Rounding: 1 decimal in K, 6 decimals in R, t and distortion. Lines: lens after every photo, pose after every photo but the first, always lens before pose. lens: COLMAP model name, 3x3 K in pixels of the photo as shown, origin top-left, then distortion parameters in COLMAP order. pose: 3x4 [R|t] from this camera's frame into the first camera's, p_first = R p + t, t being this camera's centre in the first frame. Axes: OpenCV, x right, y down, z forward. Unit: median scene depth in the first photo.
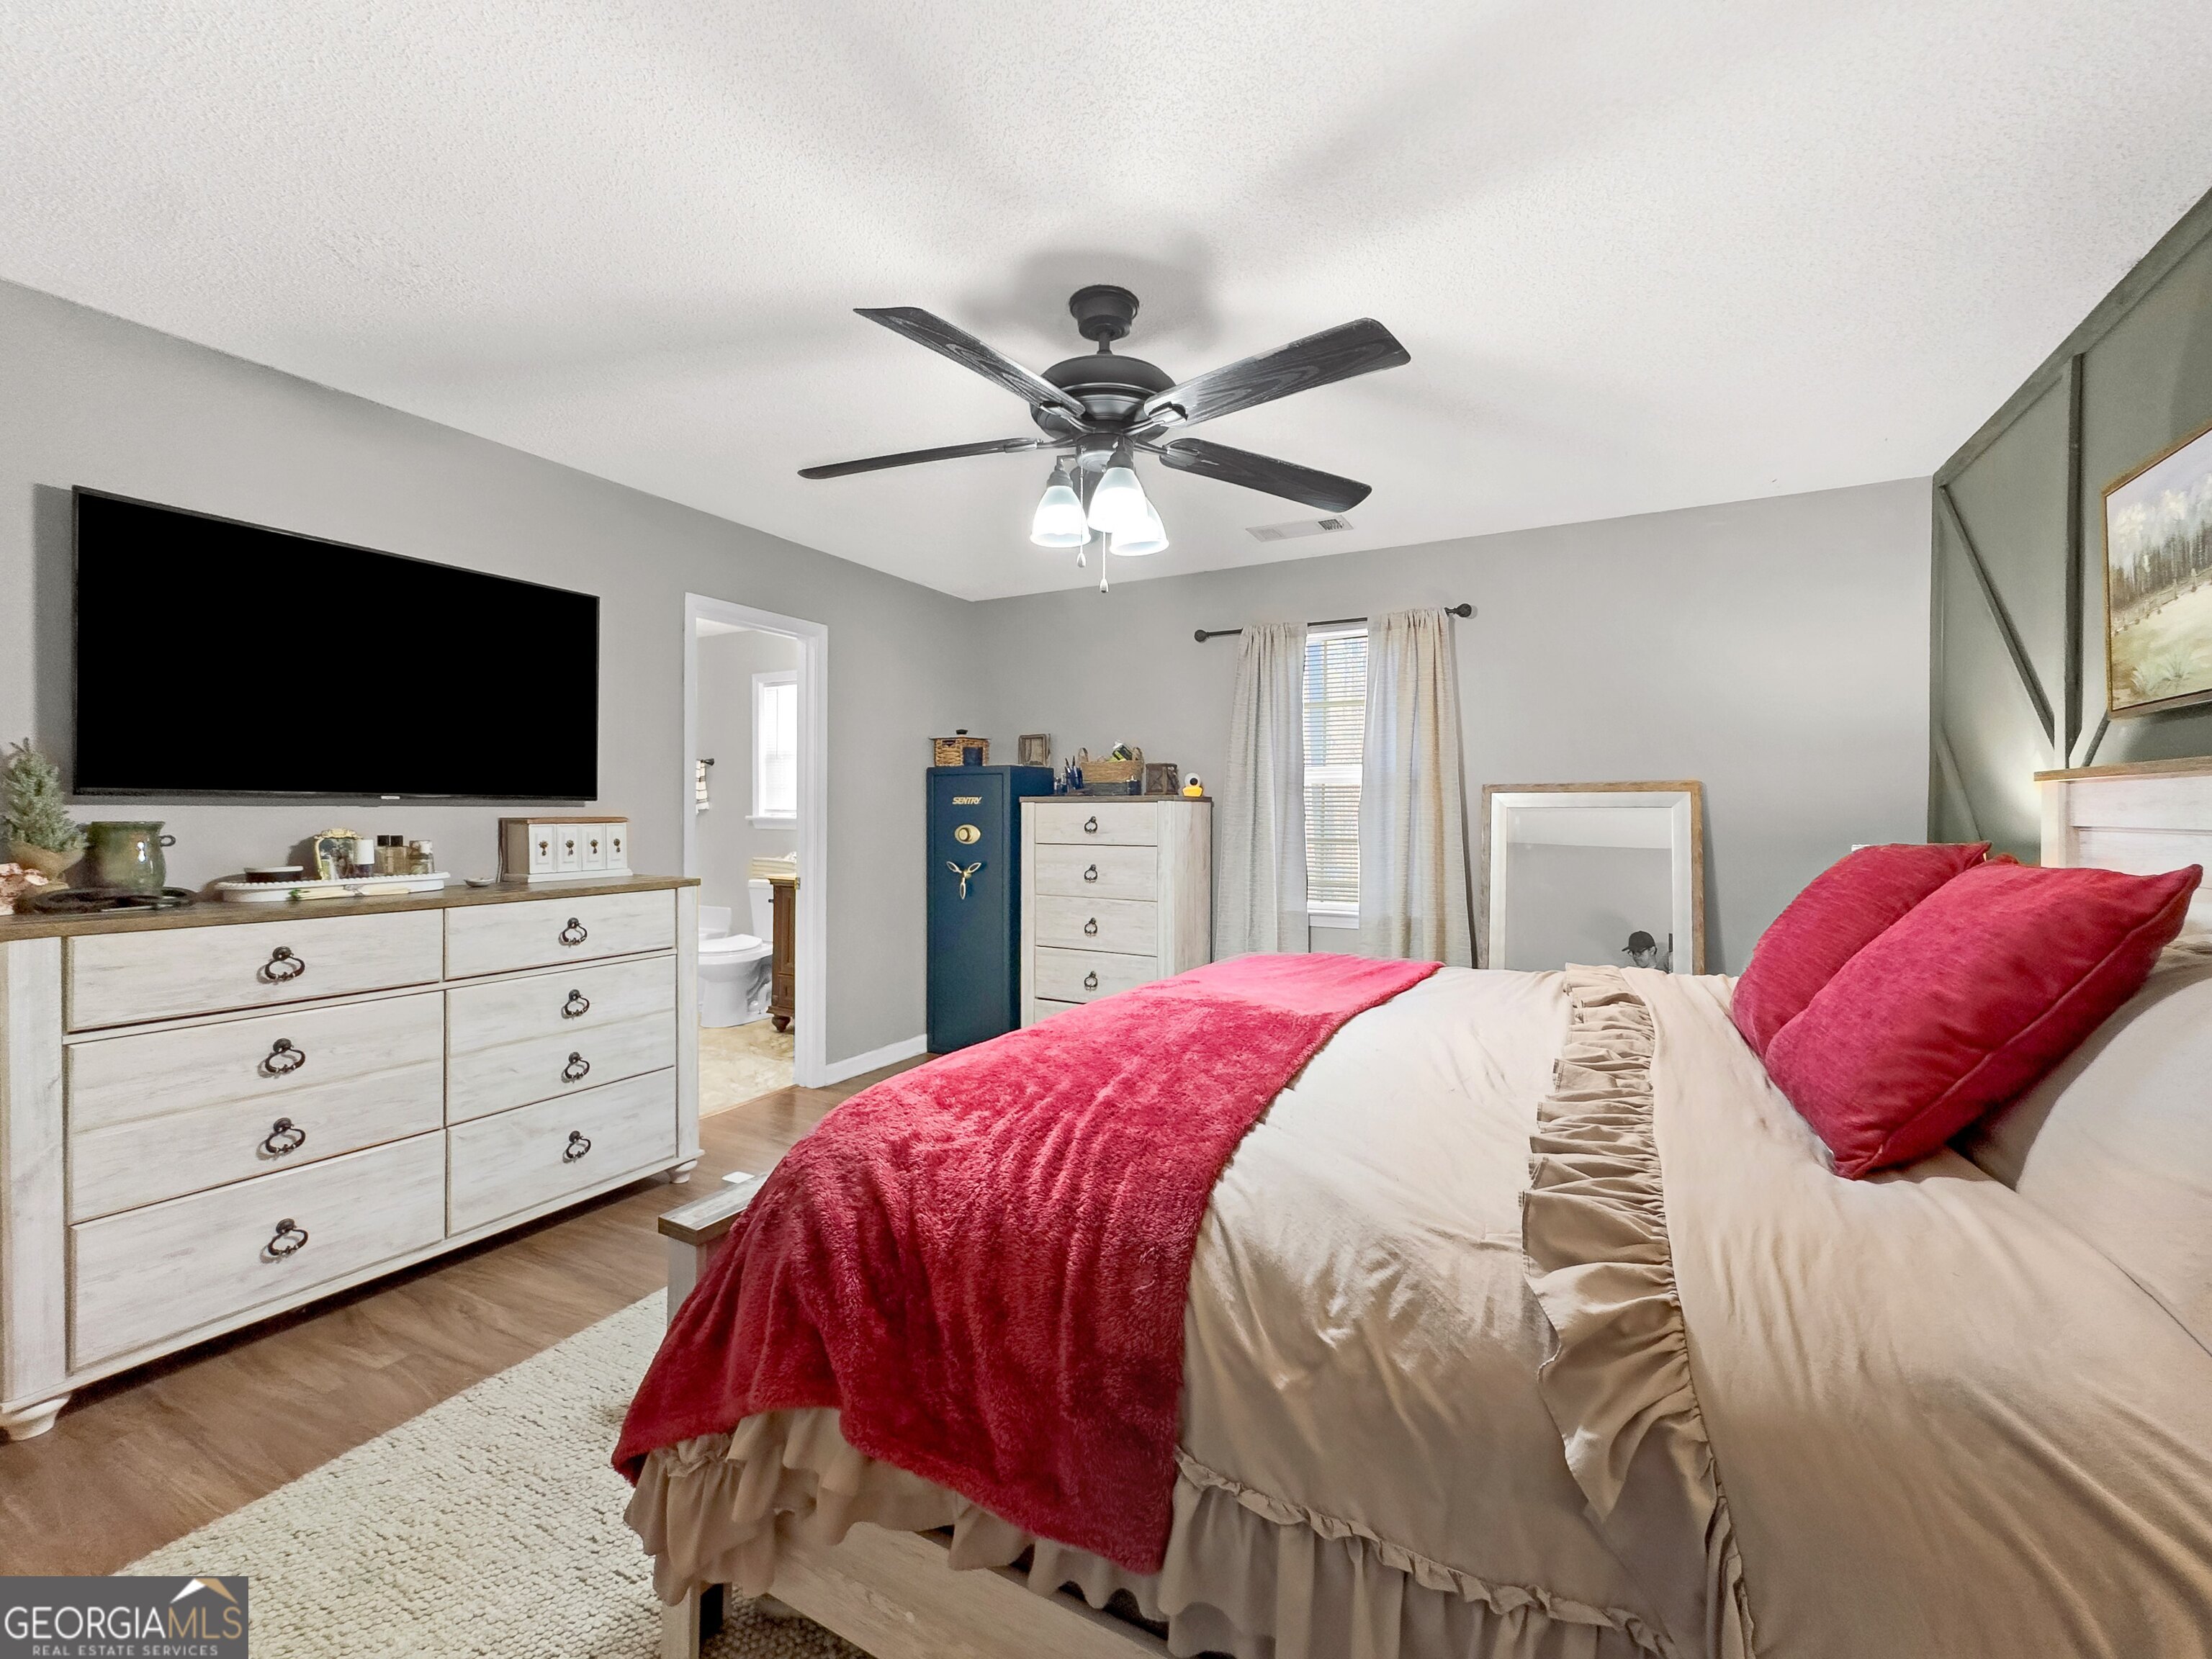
lens RADIAL K [[904.0, 0, 1099.2], [0, 904.0, 819.0], [0, 0, 1]] dist [-0.002142, 0.000792]
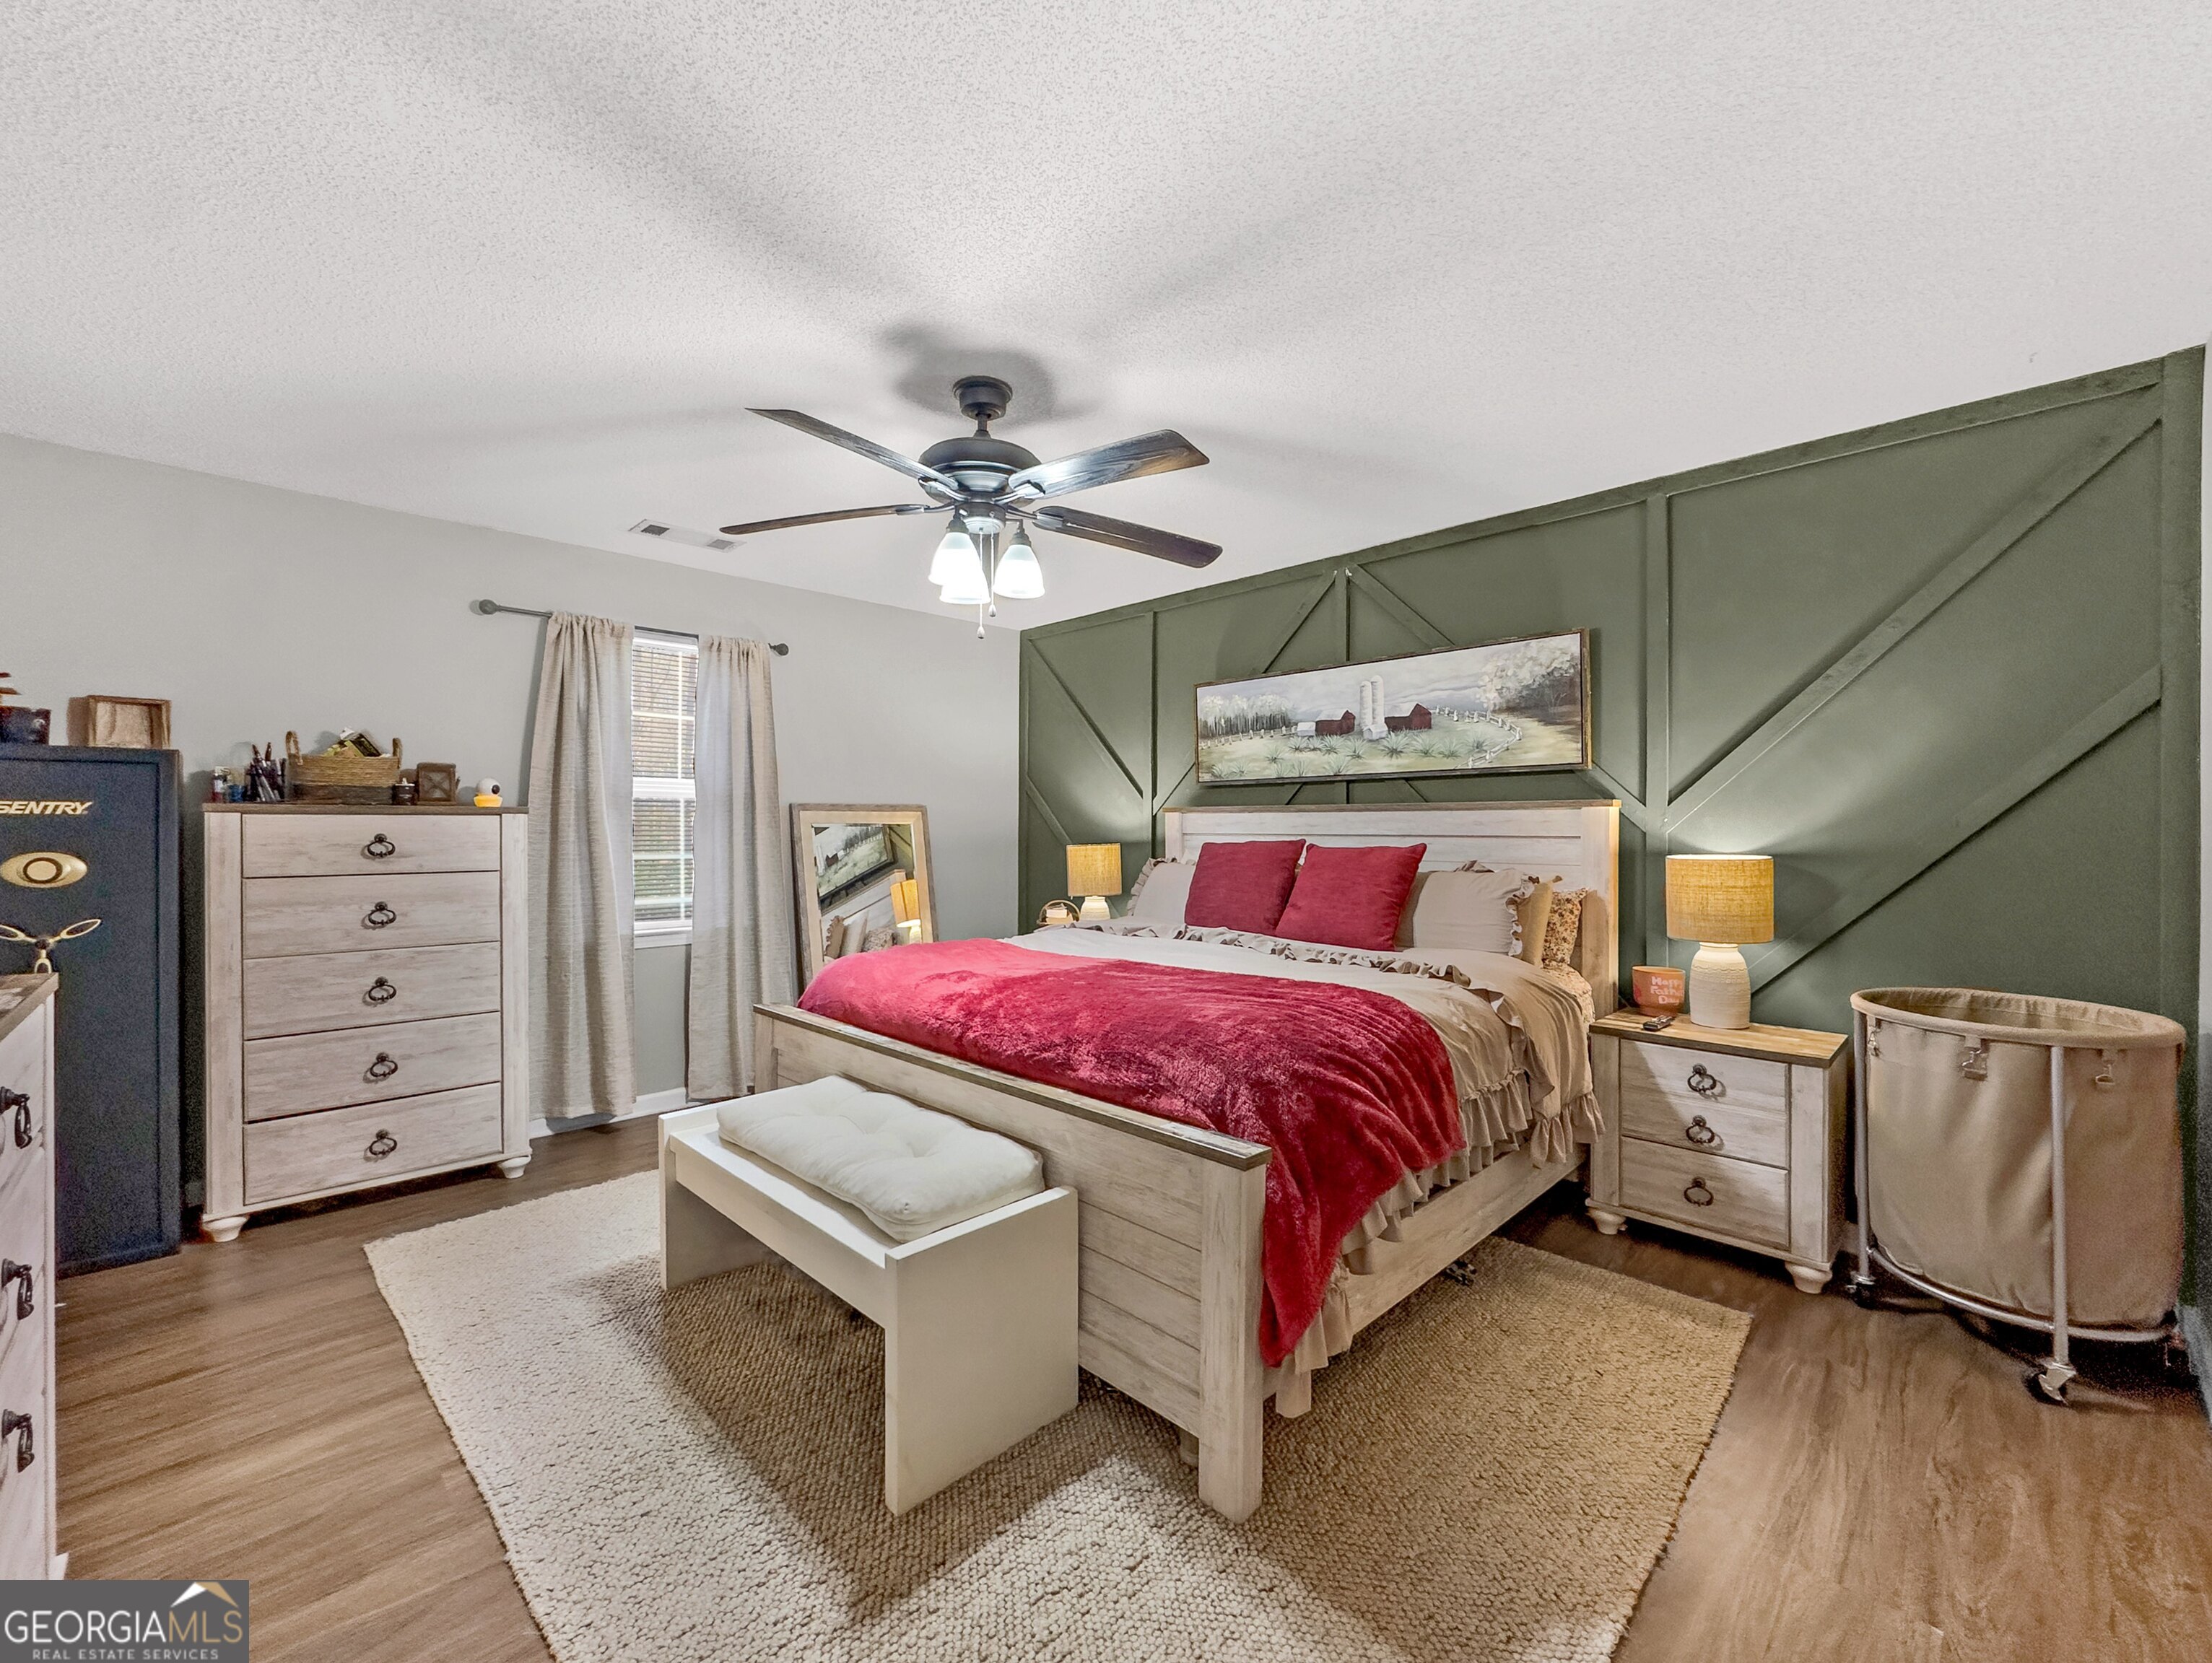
lens RADIAL K [[939.2, 0, 1097.8], [0, 939.2, 829.0], [0, 0, 1]] dist [-0.001502, 0.000030]
pose [[0.294602, -0.004964, 0.955607, -0.575723], [0.006819, 0.999972, 0.003092, -0.005918], [-0.955596, 0.005605, 0.294628, 0.261815]]
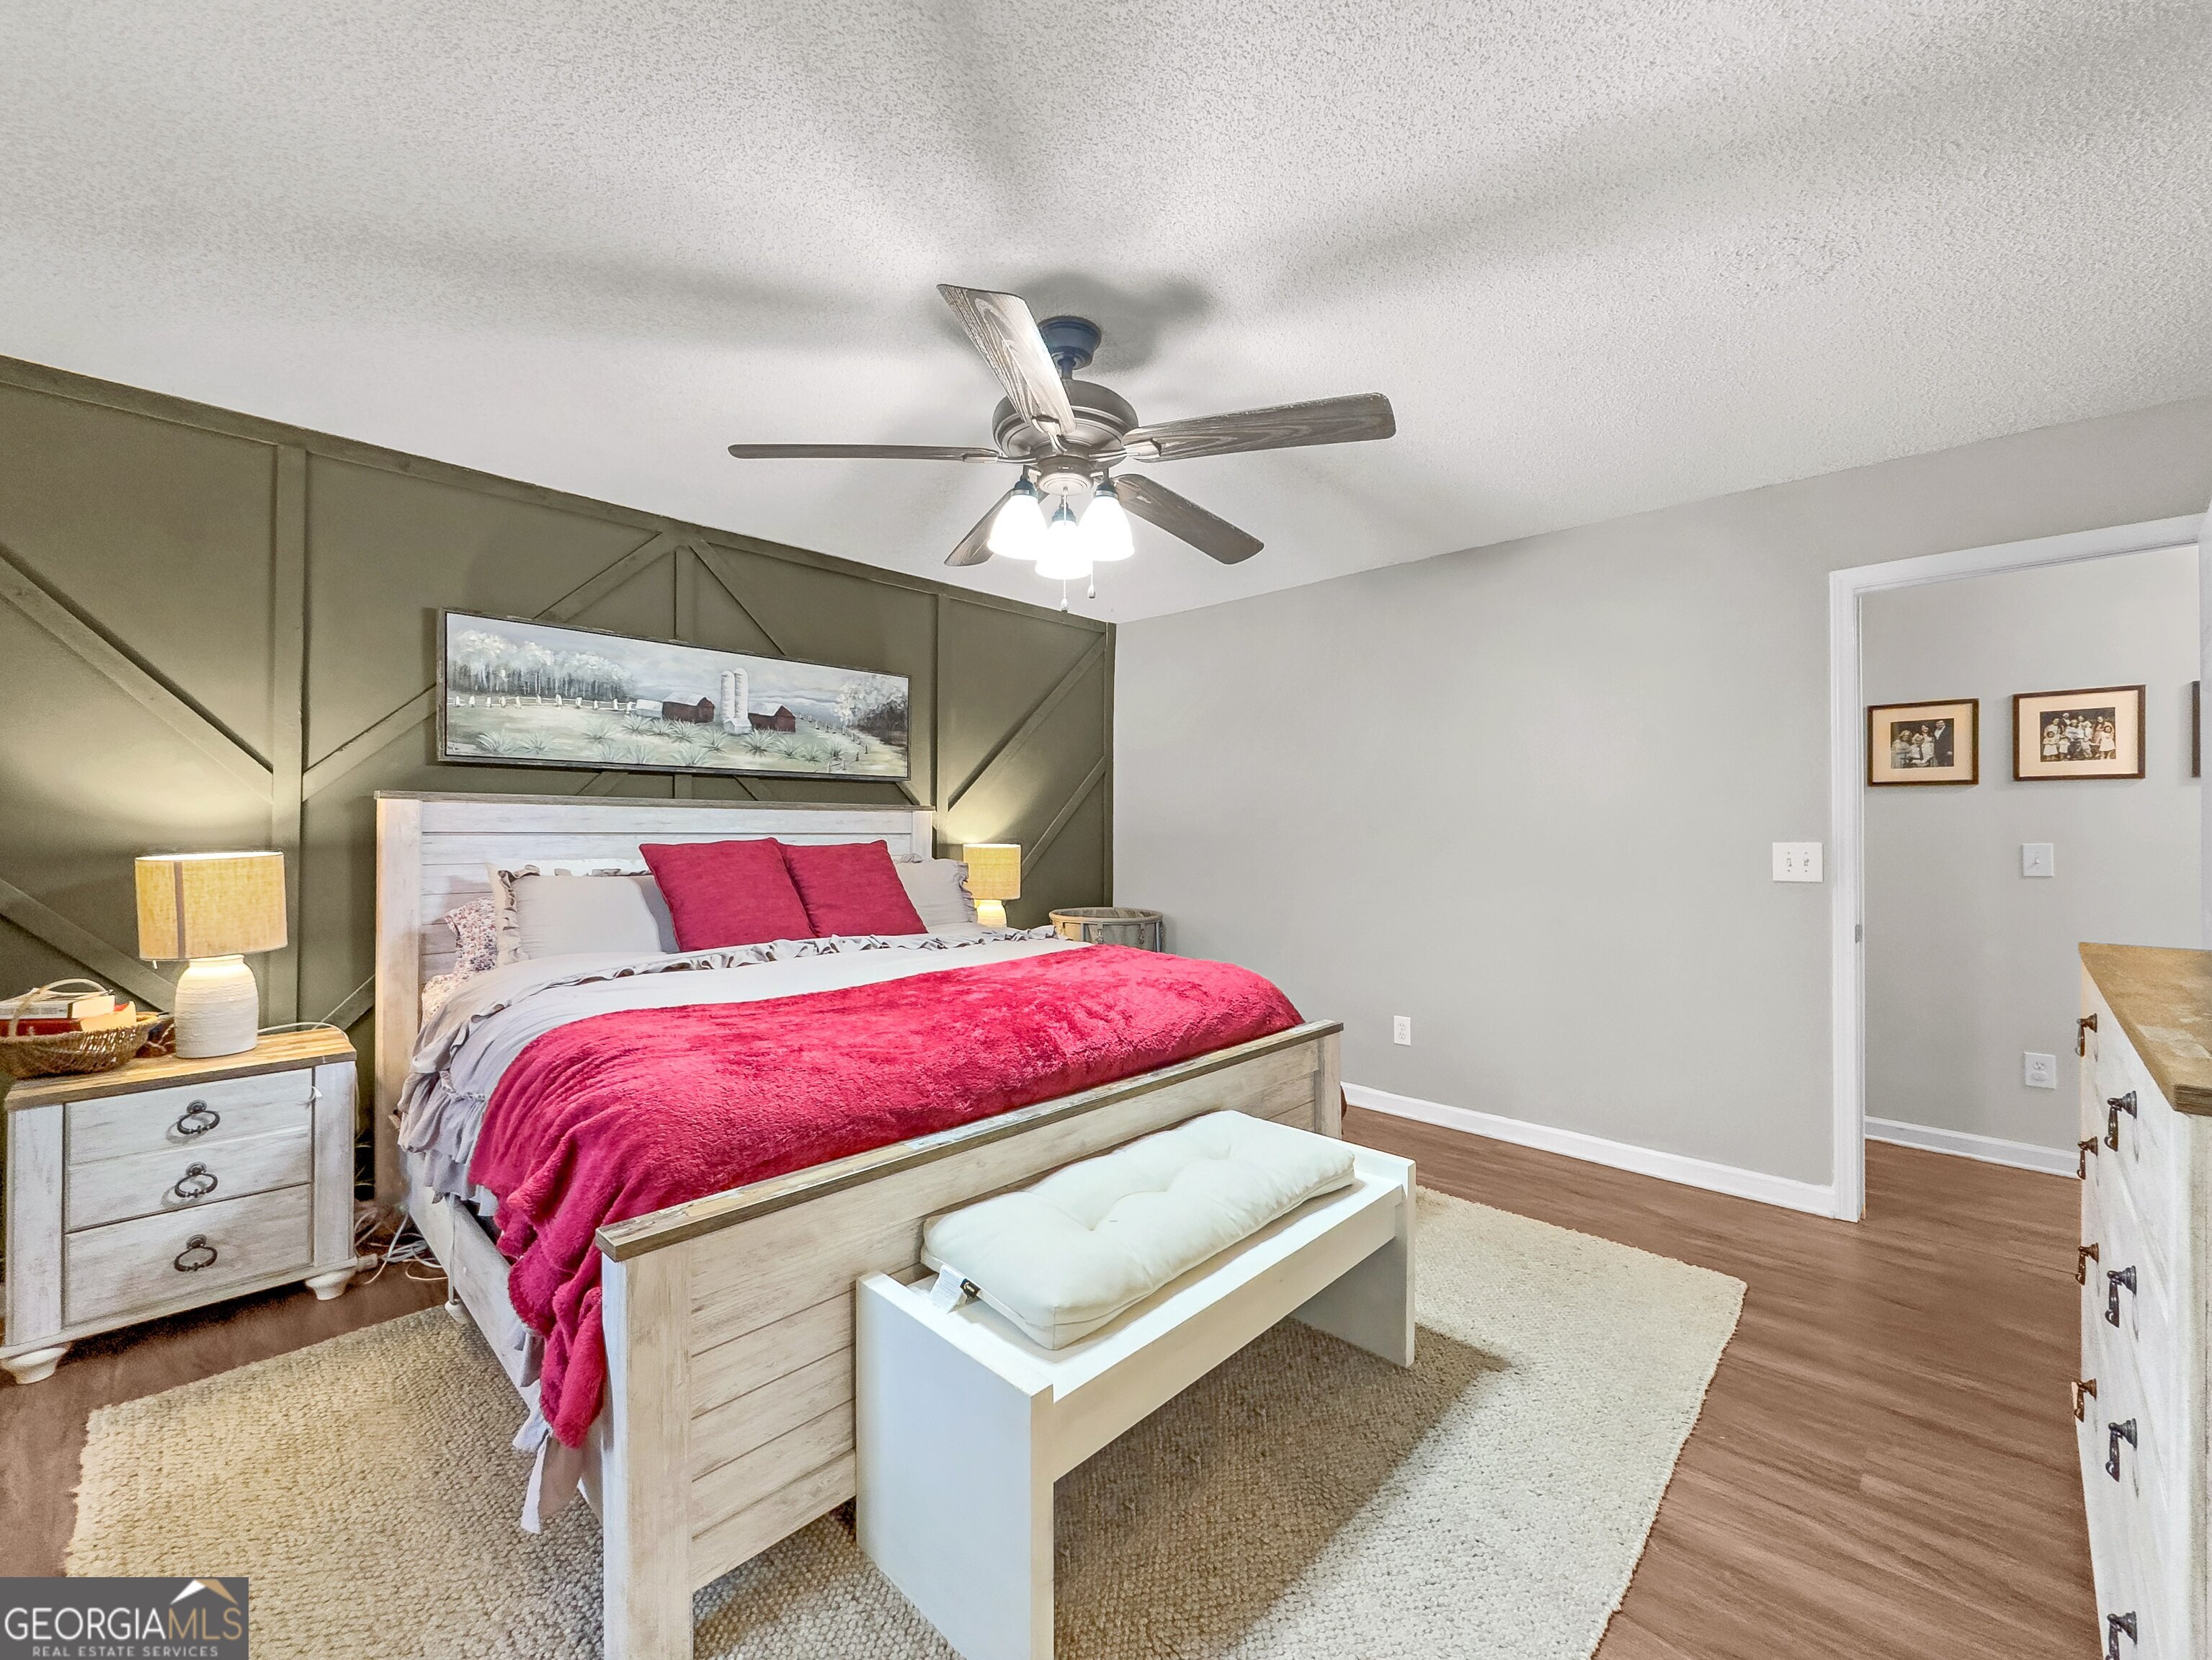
lens RADIAL K [[904.0, 0, 1099.2], [0, 904.0, 819.5], [0, 0, 1]] dist [-0.002142, 0.000792]
pose [[-0.964664, -0.006070, 0.263412, -0.156703], [-0.007167, 0.999969, -0.003205, -0.007722], [-0.263384, -0.004979, -0.964678, 1.034724]]
